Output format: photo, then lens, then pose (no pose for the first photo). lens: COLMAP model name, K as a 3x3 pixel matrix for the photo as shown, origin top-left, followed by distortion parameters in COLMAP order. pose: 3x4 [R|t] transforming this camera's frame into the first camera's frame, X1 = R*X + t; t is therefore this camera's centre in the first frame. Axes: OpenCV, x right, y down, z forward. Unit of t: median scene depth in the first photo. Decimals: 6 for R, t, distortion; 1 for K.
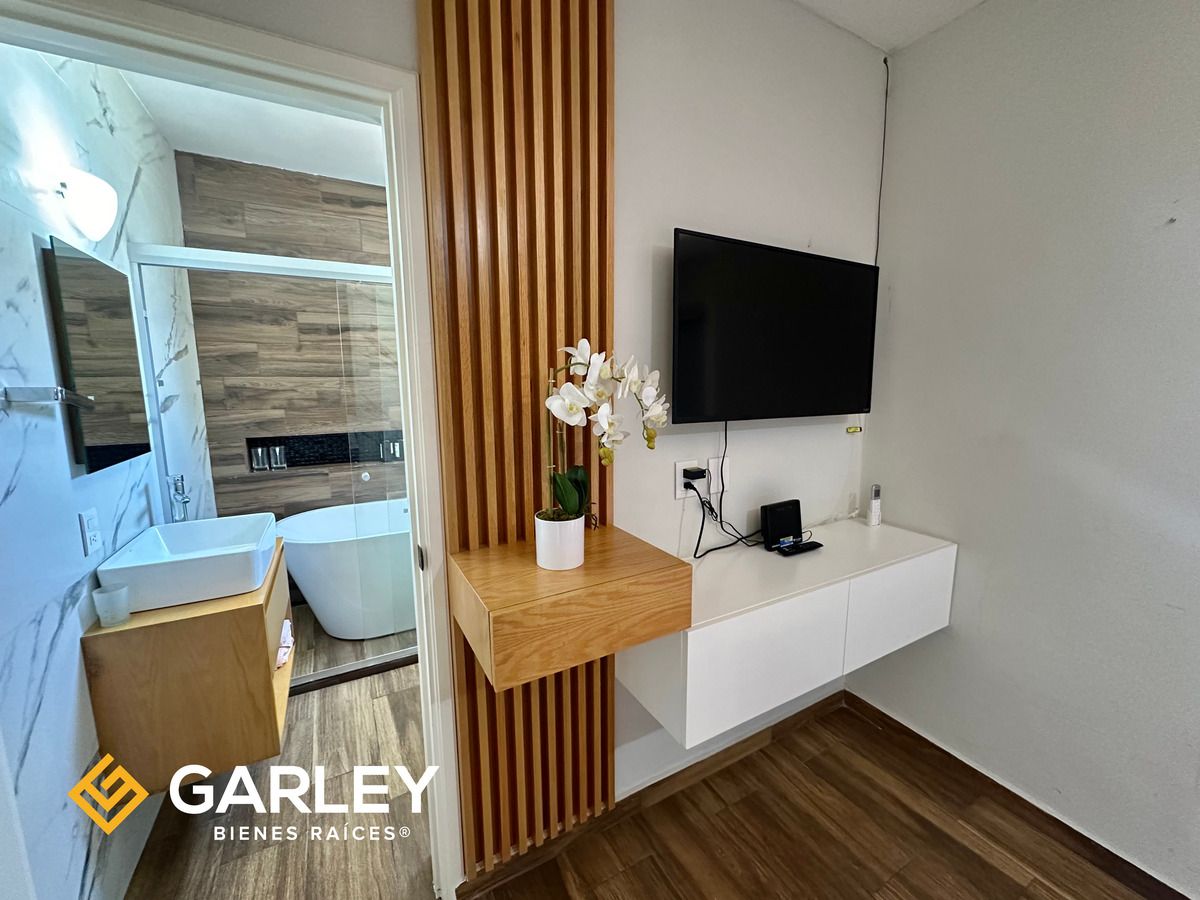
lens RADIAL K [[479.9, 0, 600.4], [0, 479.9, 449.3], [0, 0, 1]] dist [-0.003346, 0.000354]
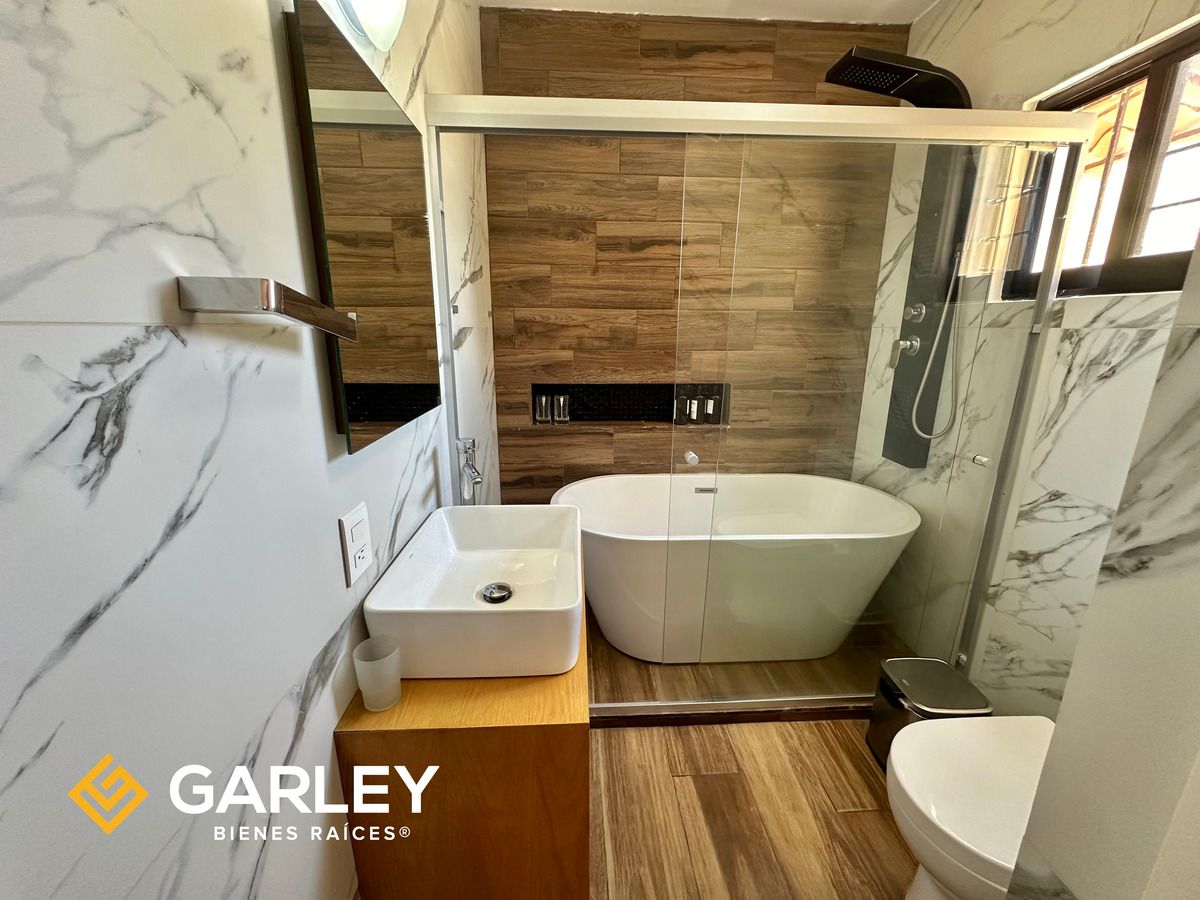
lens RADIAL K [[479.9, 0, 599.3], [0, 479.9, 448.7], [0, 0, 1]] dist [-0.003346, 0.000354]
pose [[0.898376, 0.119373, -0.422695, -0.291907], [-0.074320, 0.989796, 0.121572, -0.023664], [0.432895, -0.077803, 0.898081, 0.318309]]
